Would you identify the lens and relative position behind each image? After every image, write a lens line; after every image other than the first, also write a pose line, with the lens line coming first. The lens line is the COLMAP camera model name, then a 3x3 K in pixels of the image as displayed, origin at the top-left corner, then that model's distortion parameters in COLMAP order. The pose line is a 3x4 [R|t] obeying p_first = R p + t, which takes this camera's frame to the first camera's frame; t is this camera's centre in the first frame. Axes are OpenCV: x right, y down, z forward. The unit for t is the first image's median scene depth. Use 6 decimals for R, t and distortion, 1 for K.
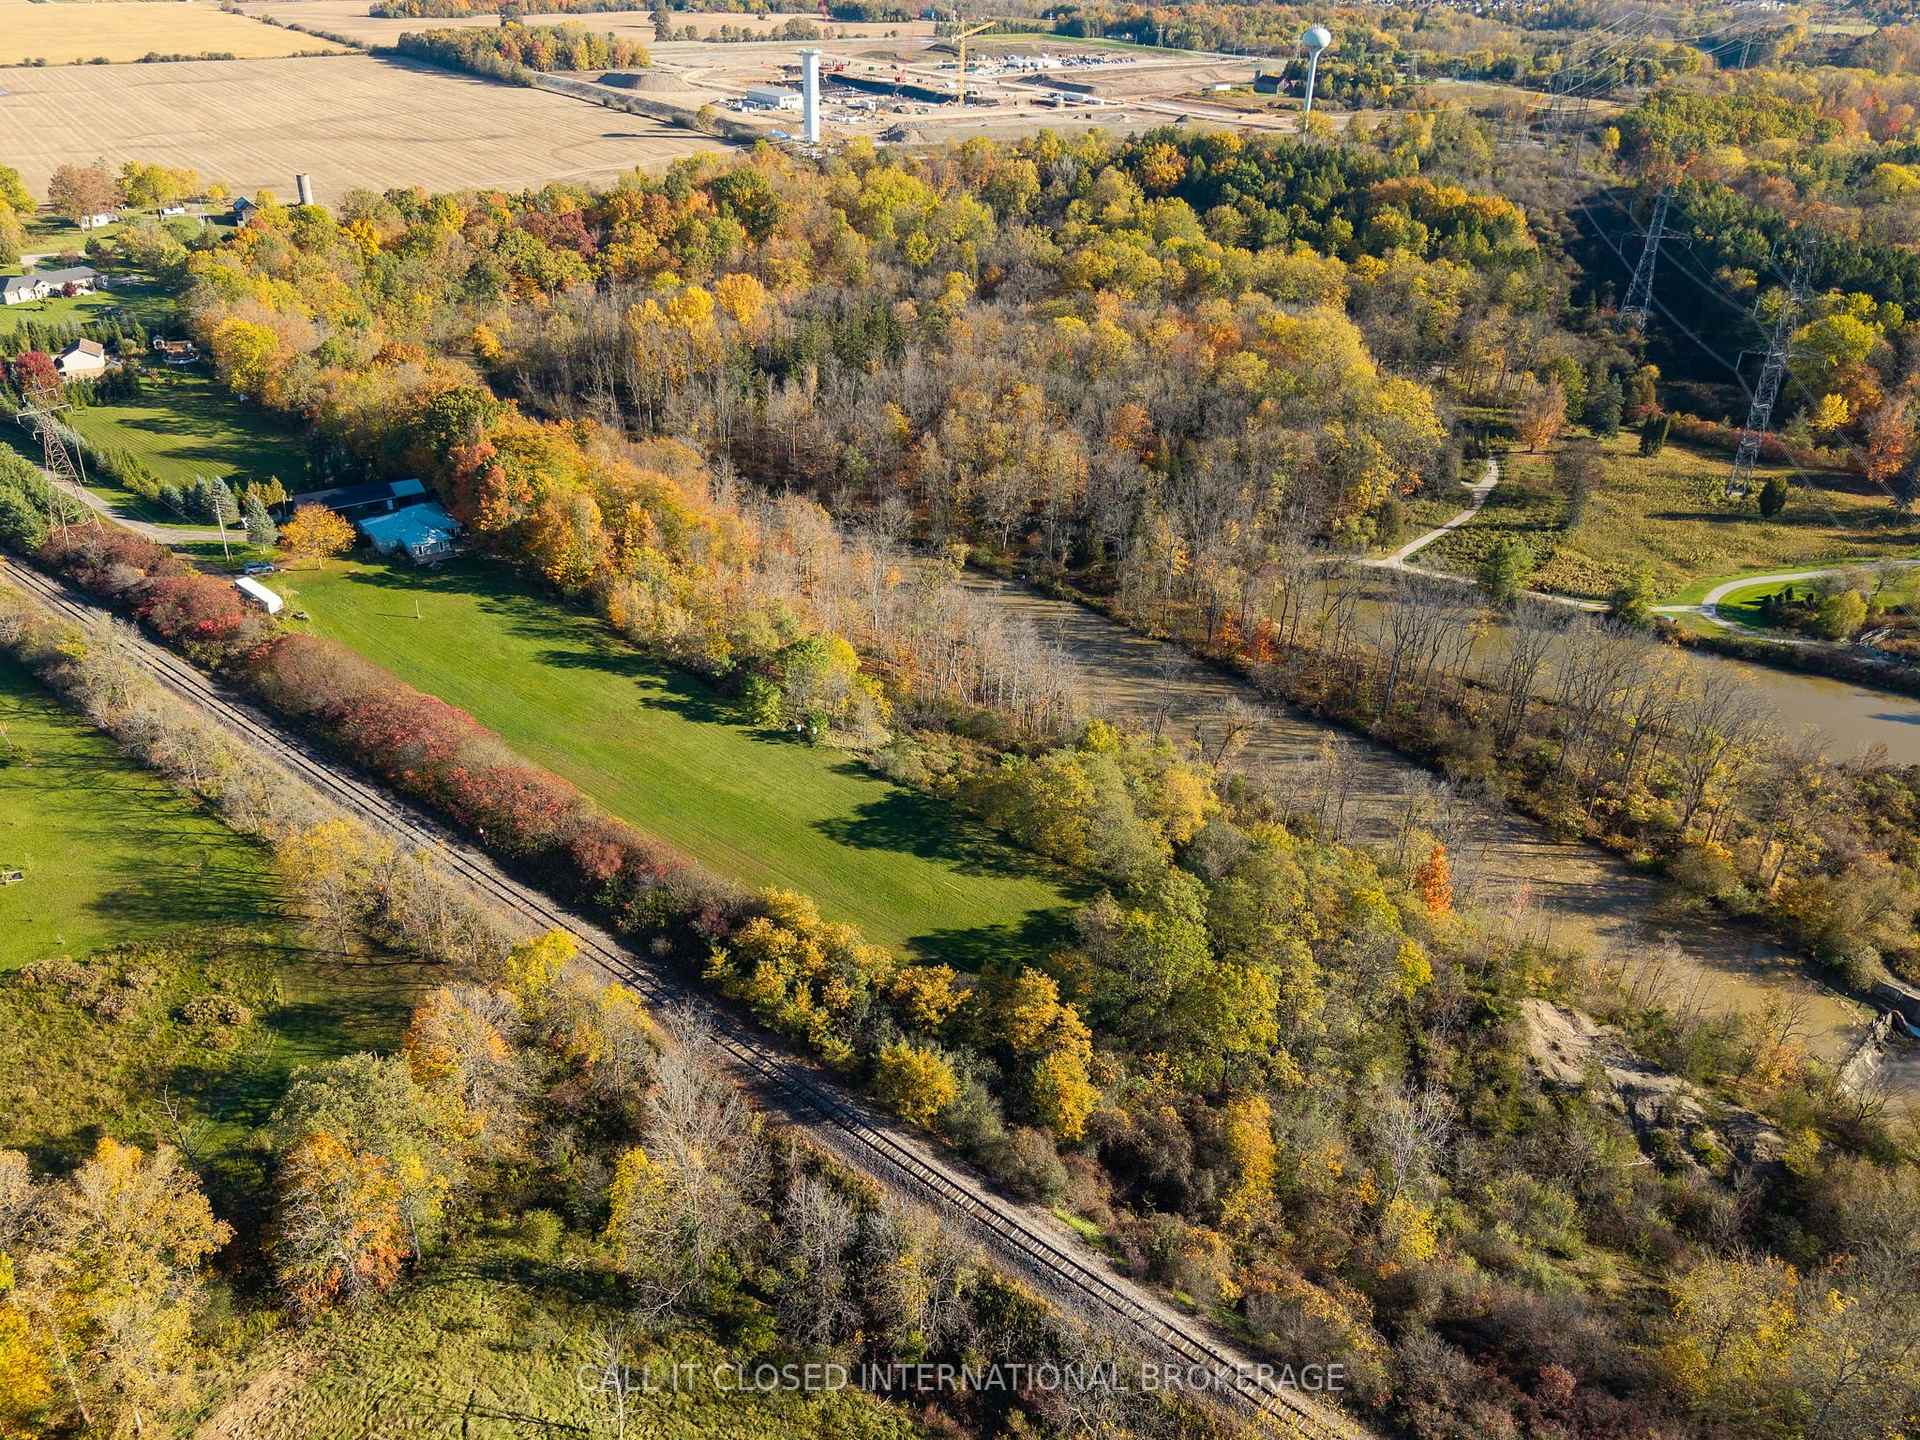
lens RADIAL K [[1426.7, 0, 898.8], [0, 1426.7, 699.5], [0, 0, 1]] dist [0.020864, -0.022053]
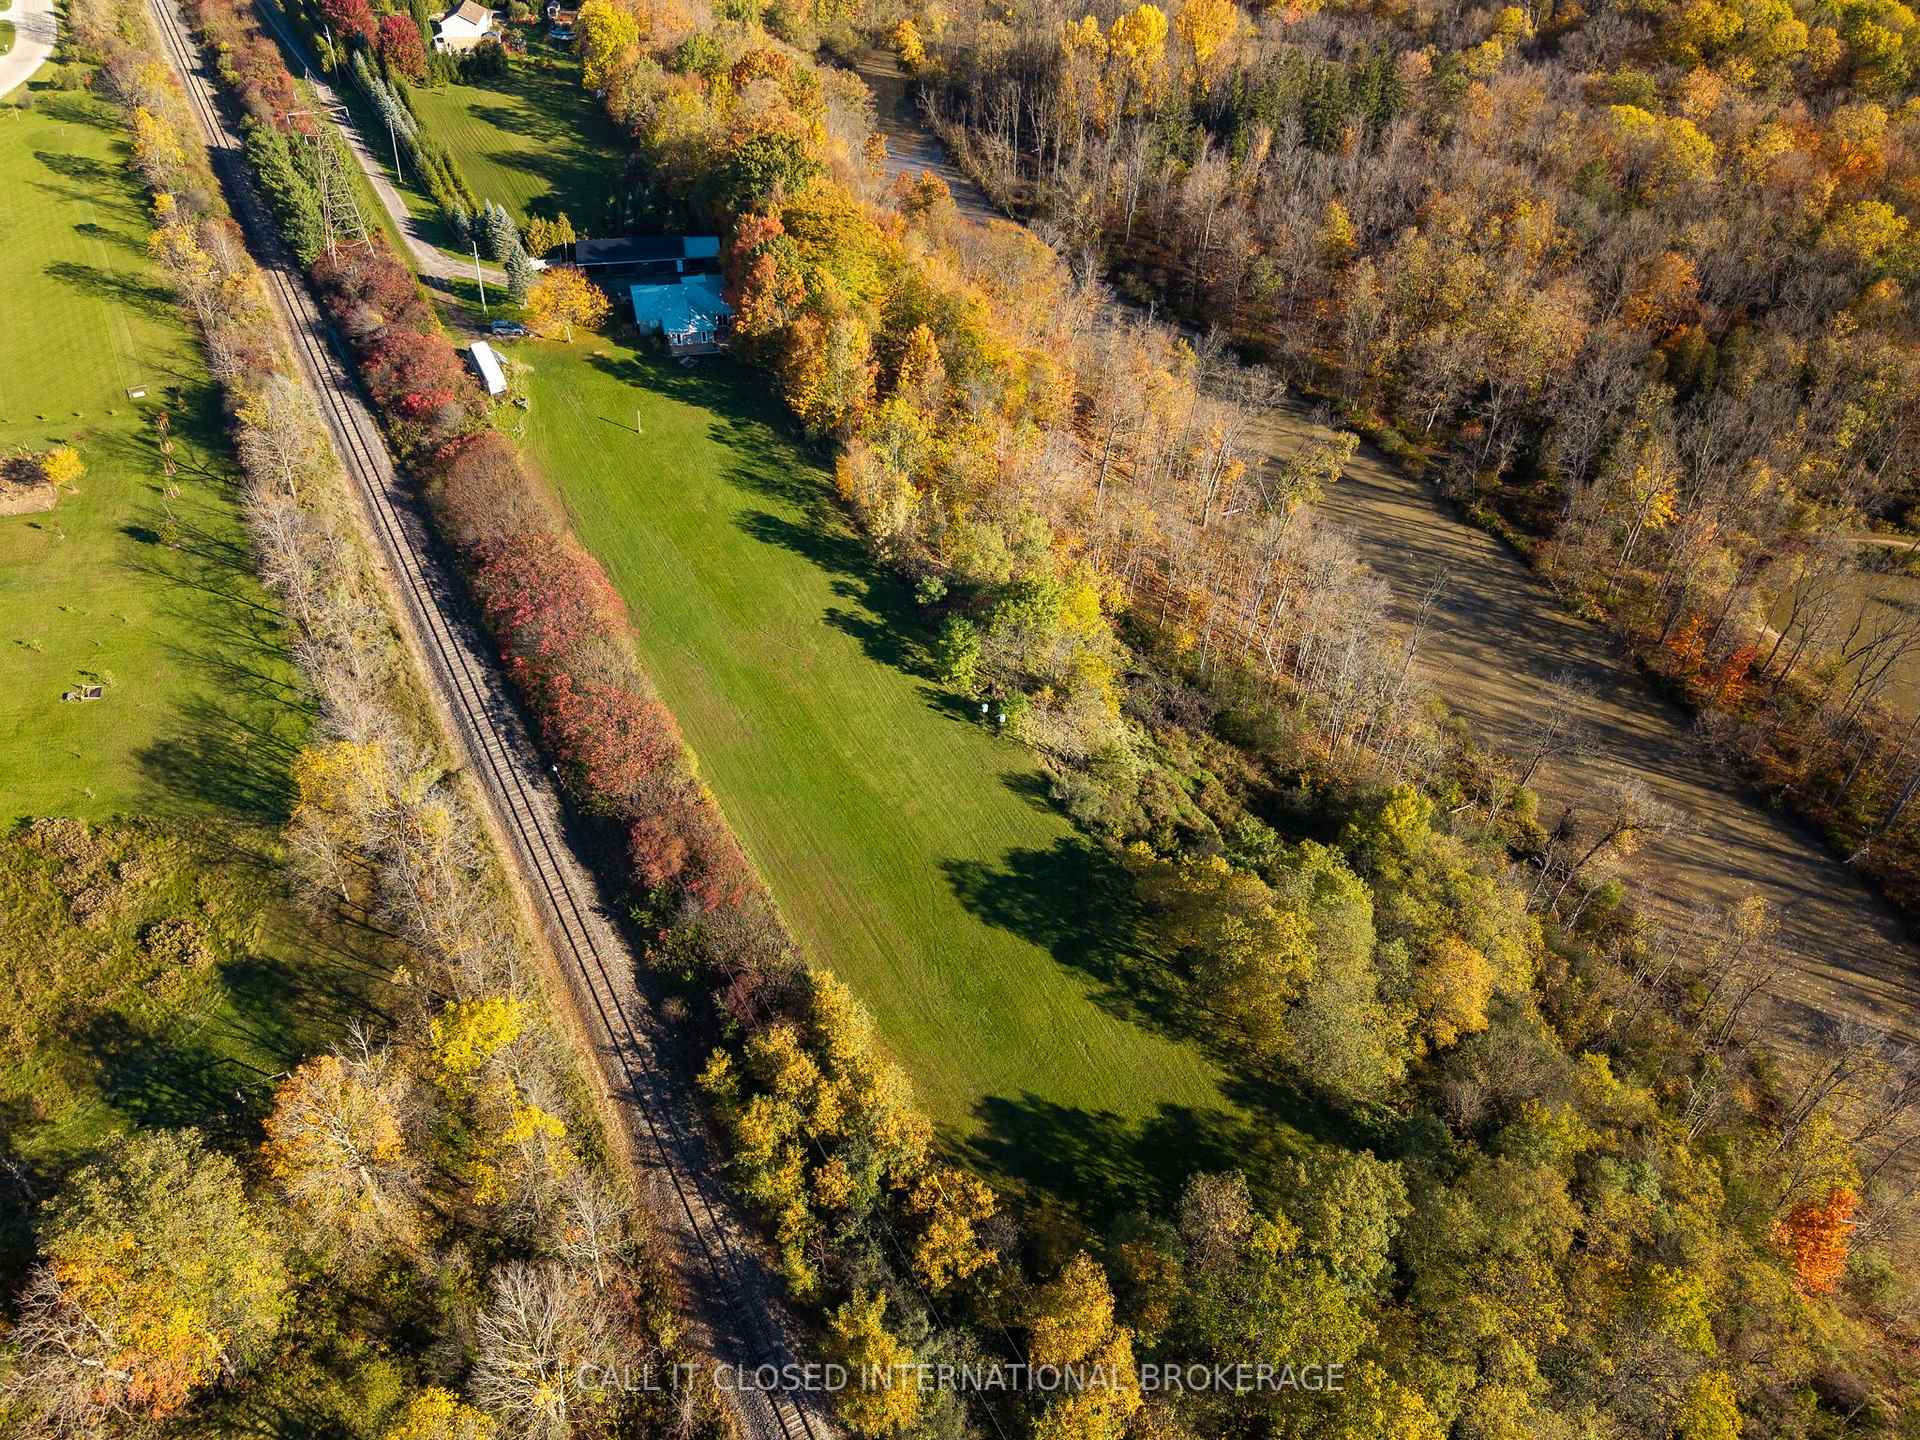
lens RADIAL K [[1426.7, 0, 898.9], [0, 1426.7, 698.6], [0, 0, 1]] dist [0.020864, -0.022053]
pose [[0.927252, 0.248438, -0.280148, 0.091287], [-0.184816, 0.954357, 0.234618, -0.144004], [0.325649, -0.165774, 0.930845, 0.252377]]
